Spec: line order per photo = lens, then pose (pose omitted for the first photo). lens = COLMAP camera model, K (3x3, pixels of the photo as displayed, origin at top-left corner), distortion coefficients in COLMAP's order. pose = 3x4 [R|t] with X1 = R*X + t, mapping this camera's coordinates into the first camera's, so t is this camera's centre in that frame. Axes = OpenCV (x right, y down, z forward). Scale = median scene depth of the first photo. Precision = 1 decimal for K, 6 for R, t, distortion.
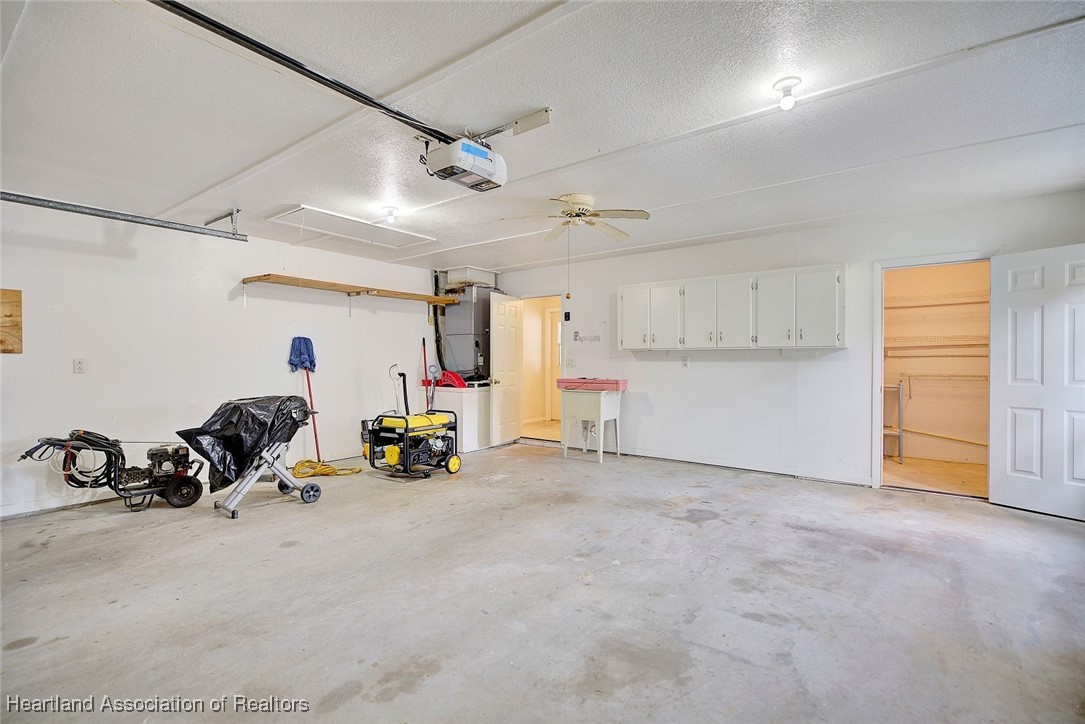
lens RADIAL K [[499.4, 0, 541.0], [0, 499.4, 363.1], [0, 0, 1]] dist [-0.002700, -0.000906]
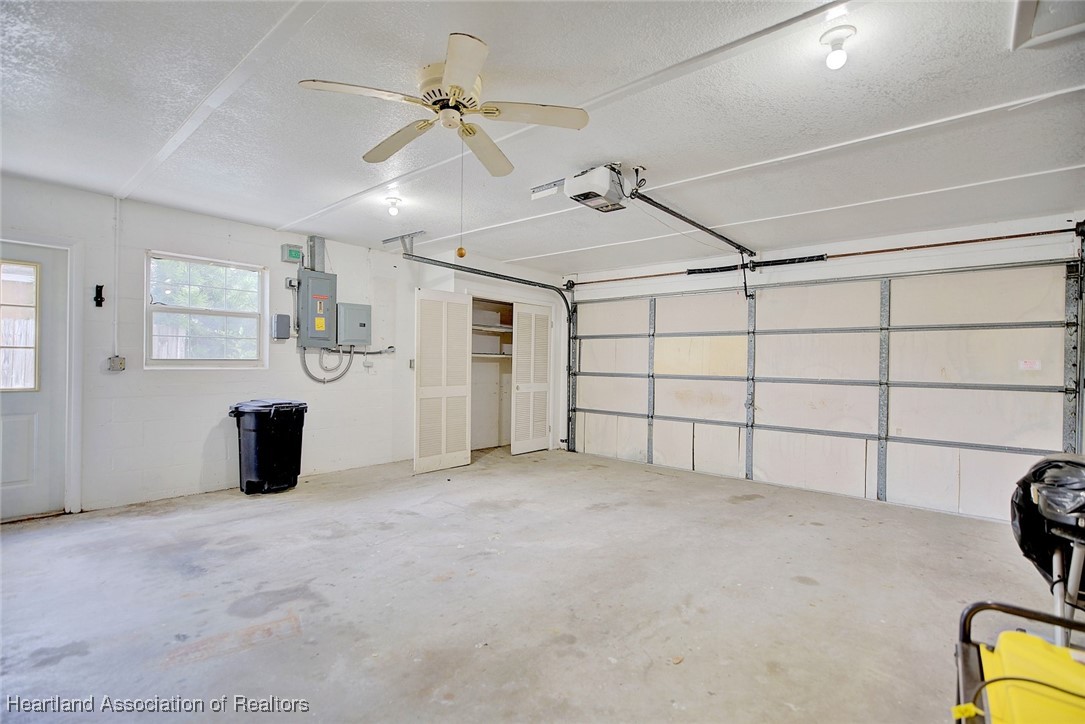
lens RADIAL K [[499.4, 0, 542.0], [0, 499.4, 364.2], [0, 0, 1]] dist [-0.002700, -0.000906]
pose [[-0.997447, -0.015892, 0.069621, -0.095303], [-0.015644, 0.999869, 0.004108, -0.015790], [-0.069677, 0.003009, -0.997565, 1.945203]]
